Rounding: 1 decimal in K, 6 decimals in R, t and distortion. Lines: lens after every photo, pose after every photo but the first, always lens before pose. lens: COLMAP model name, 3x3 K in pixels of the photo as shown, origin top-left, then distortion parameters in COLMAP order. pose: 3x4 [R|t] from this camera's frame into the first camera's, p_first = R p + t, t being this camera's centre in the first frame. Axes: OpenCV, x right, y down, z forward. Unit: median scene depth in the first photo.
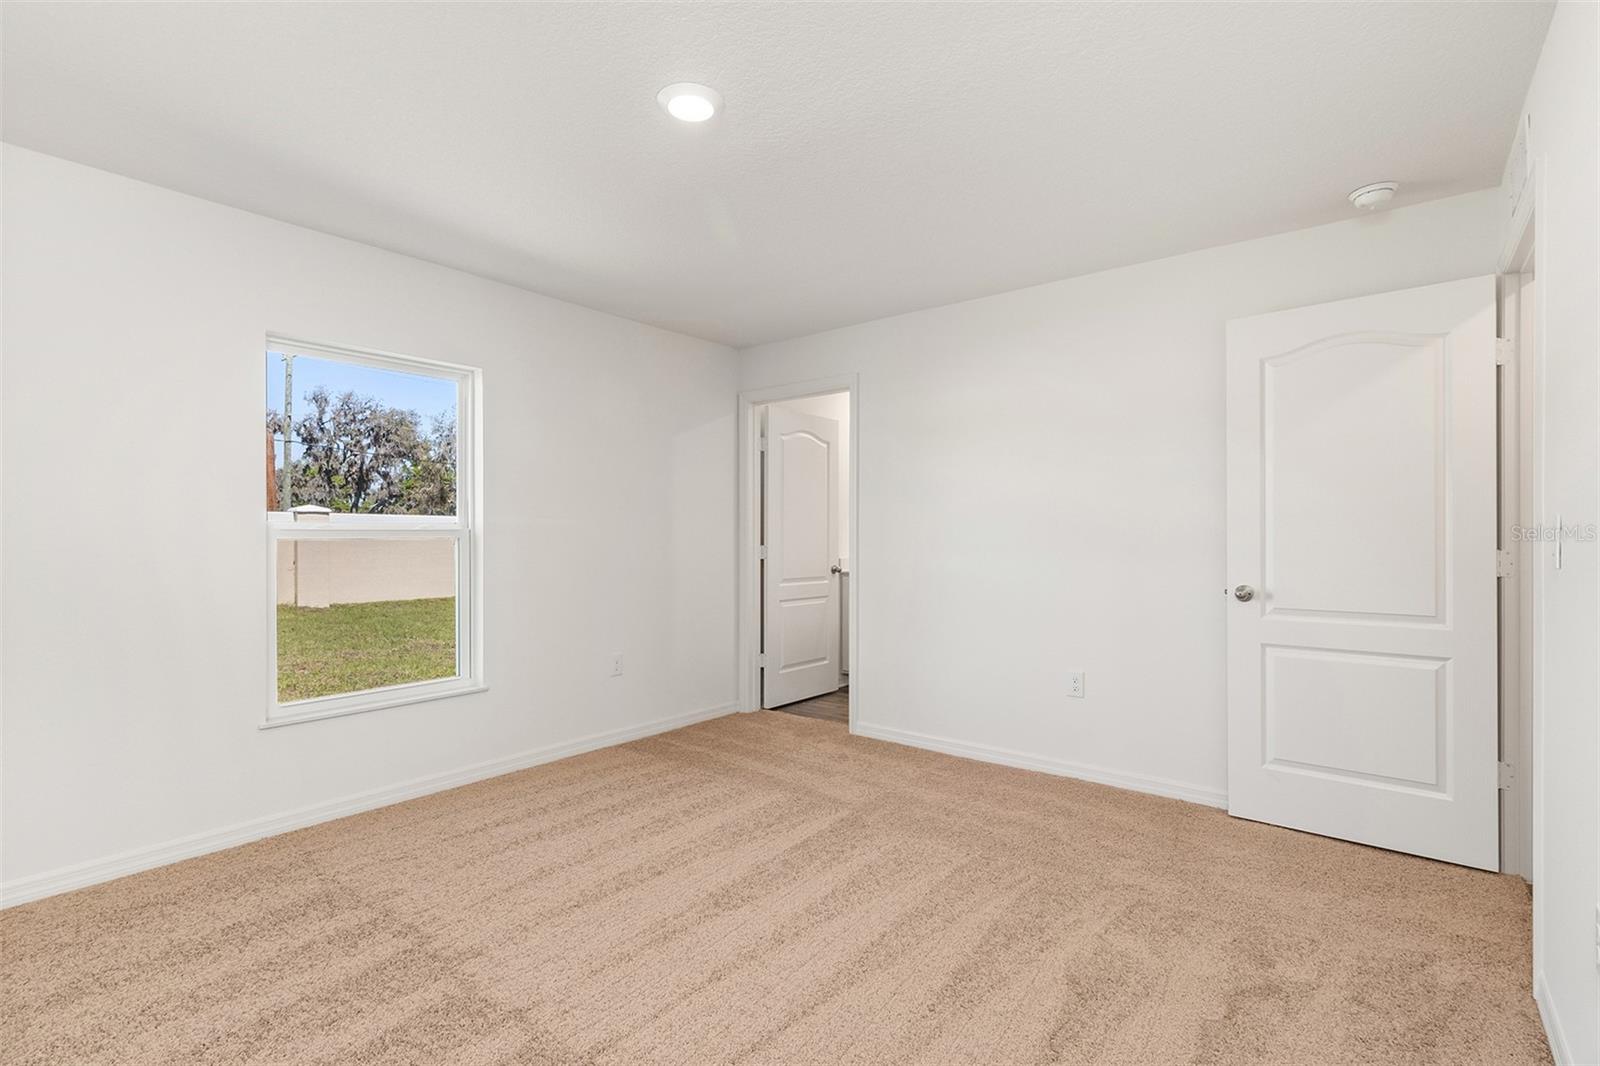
lens RADIAL K [[736.4, 0, 803.7], [0, 736.4, 537.9], [0, 0, 1]] dist [0.003077, 0.000400]
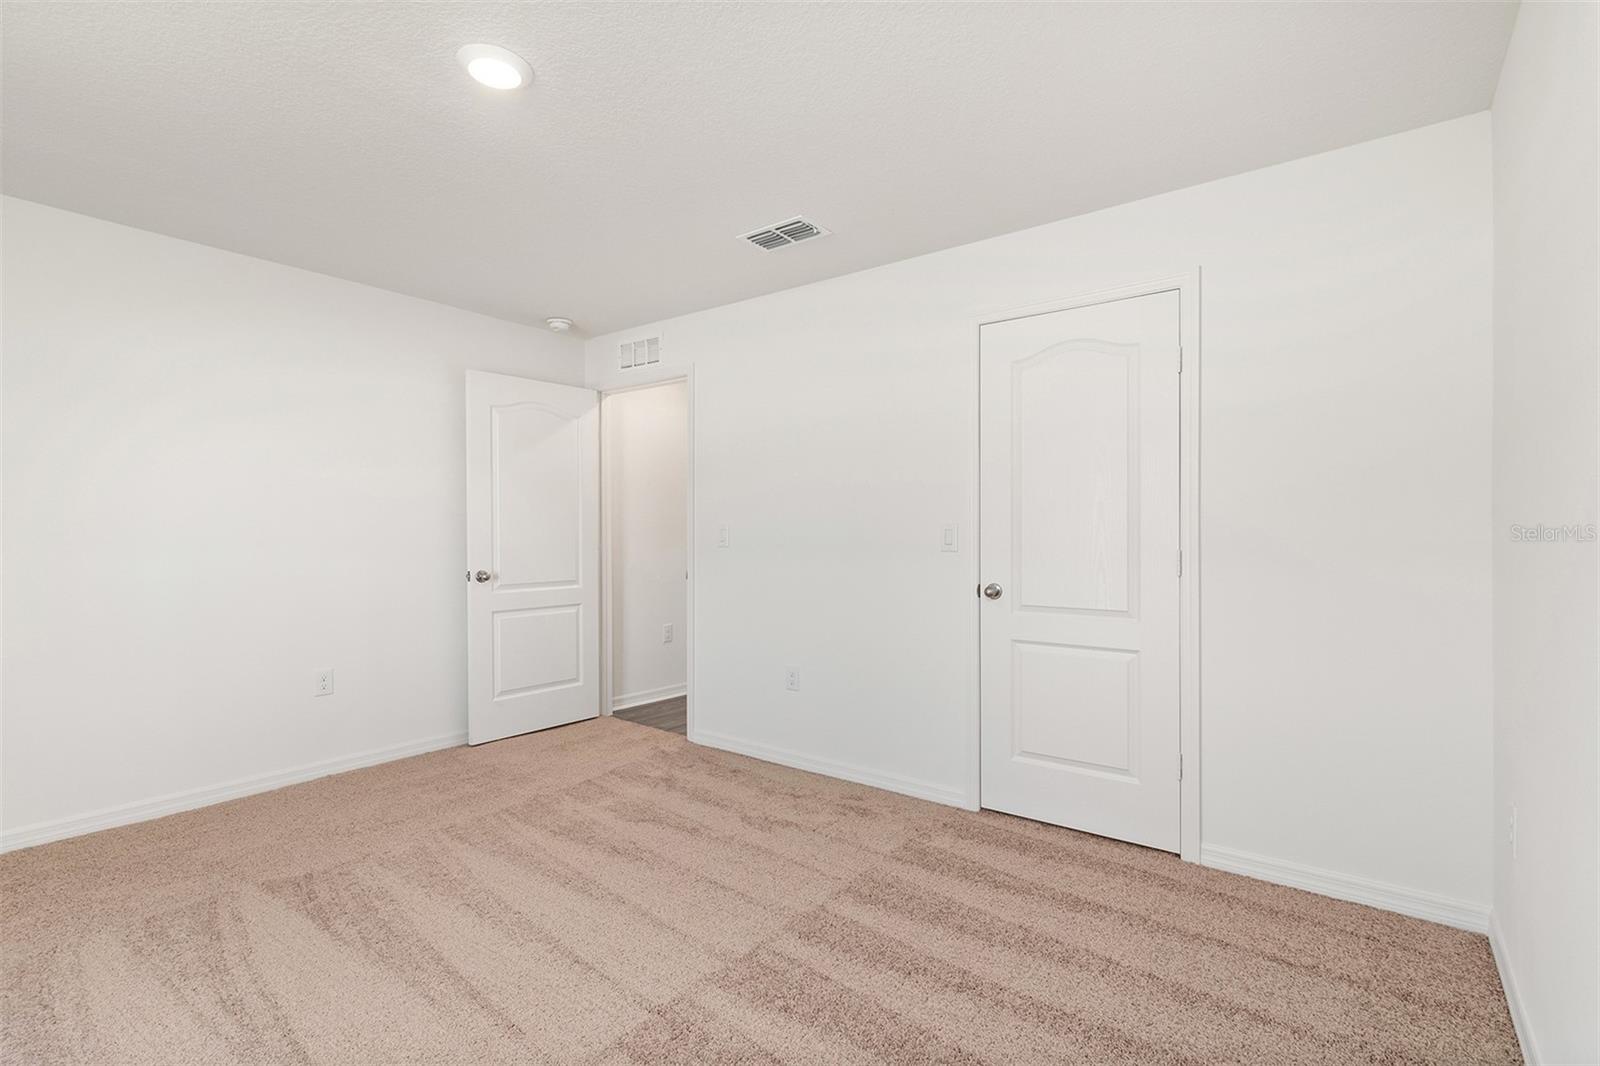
lens RADIAL K [[736.4, 0, 802.8], [0, 736.4, 530.5], [0, 0, 1]] dist [0.003077, 0.000400]
pose [[-0.003097, -0.000128, 0.999995, -0.847874], [0.003668, 0.999993, 0.000140, -0.007919], [-0.999988, 0.003668, -0.003097, 0.470273]]
